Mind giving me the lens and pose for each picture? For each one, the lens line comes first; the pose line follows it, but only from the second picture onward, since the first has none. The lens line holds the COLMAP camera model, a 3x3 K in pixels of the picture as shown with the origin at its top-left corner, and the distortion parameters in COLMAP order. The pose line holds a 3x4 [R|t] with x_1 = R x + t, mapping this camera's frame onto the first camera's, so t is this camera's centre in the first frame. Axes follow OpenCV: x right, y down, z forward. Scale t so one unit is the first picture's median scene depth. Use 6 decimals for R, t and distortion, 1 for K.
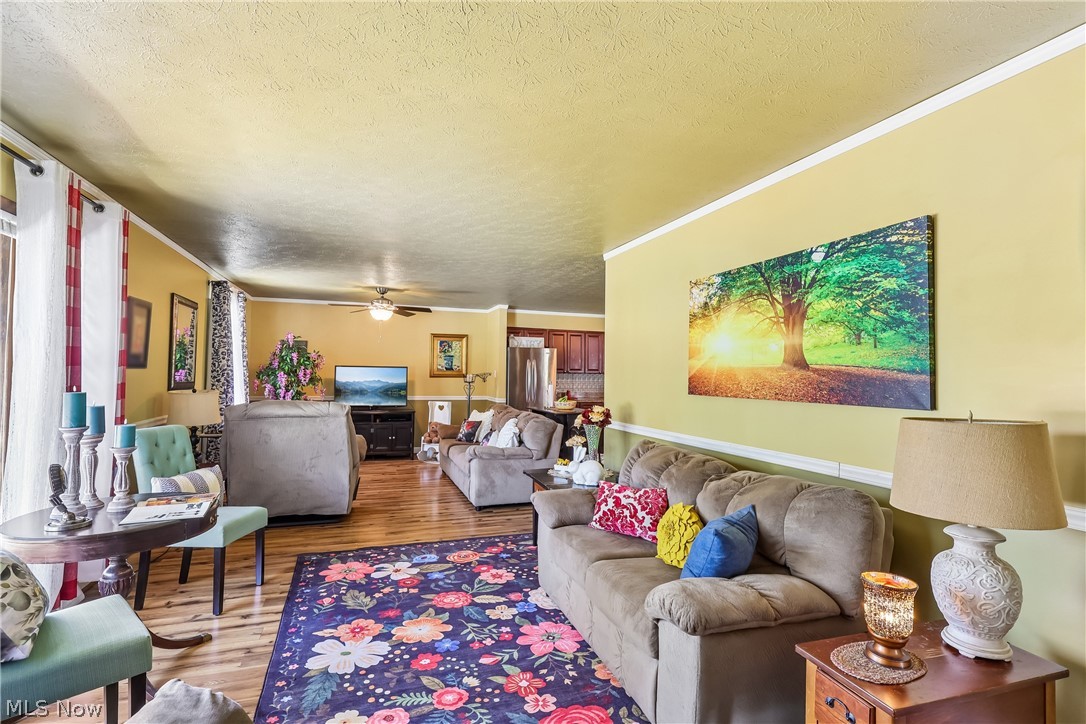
lens RADIAL K [[508.3, 0, 537.9], [0, 508.3, 361.5], [0, 0, 1]] dist [-0.000768, 0.000133]
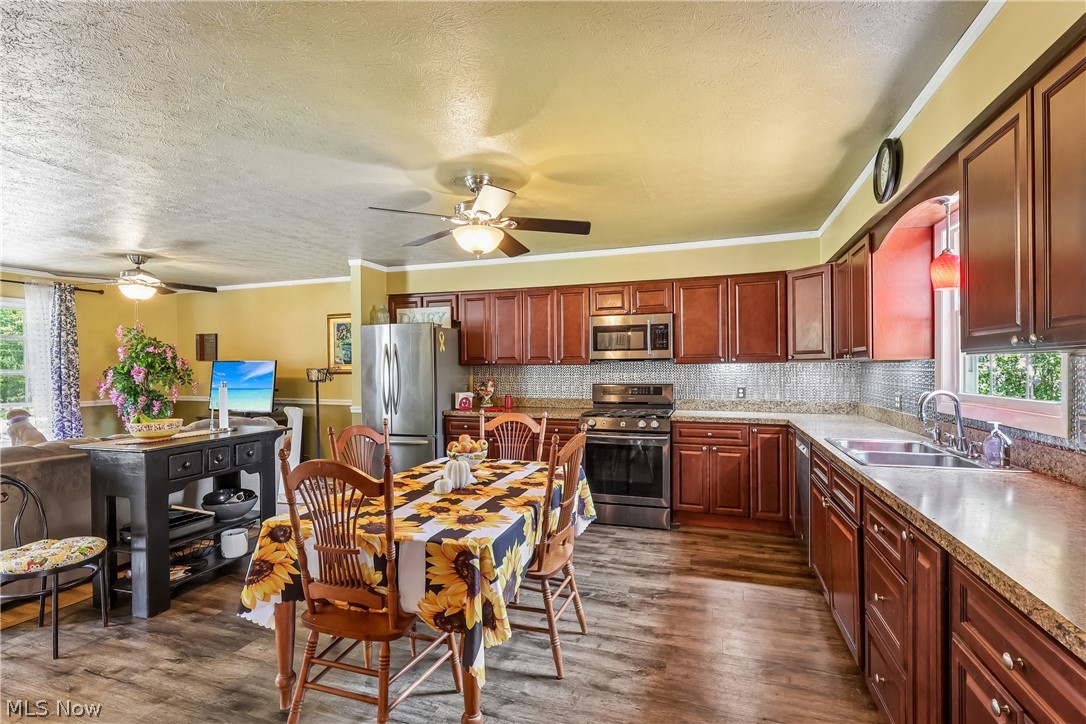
lens RADIAL K [[508.2, 0, 537.4], [0, 508.2, 368.5], [0, 0, 1]] dist [-0.001275, -0.000129]
pose [[0.778570, -0.015864, -0.627357, 1.534089], [0.031647, 0.999401, 0.014002, 0.069478], [0.626759, -0.030755, 0.778606, 1.945479]]
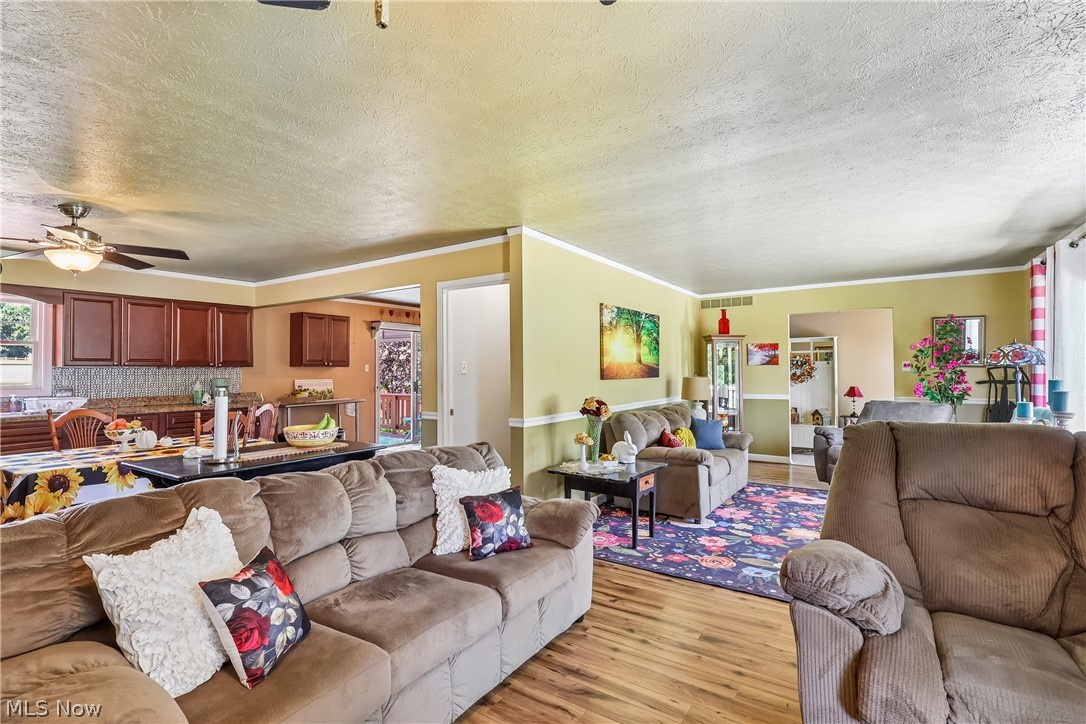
lens RADIAL K [[508.3, 0, 537.9], [0, 508.3, 361.5], [0, 0, 1]] dist [-0.000768, 0.000133]
pose [[-0.590287, 0.003484, 0.807186, -0.988803], [-0.021405, 0.999571, -0.019968, 0.056648], [-0.806909, -0.029065, -0.589960, 2.551273]]
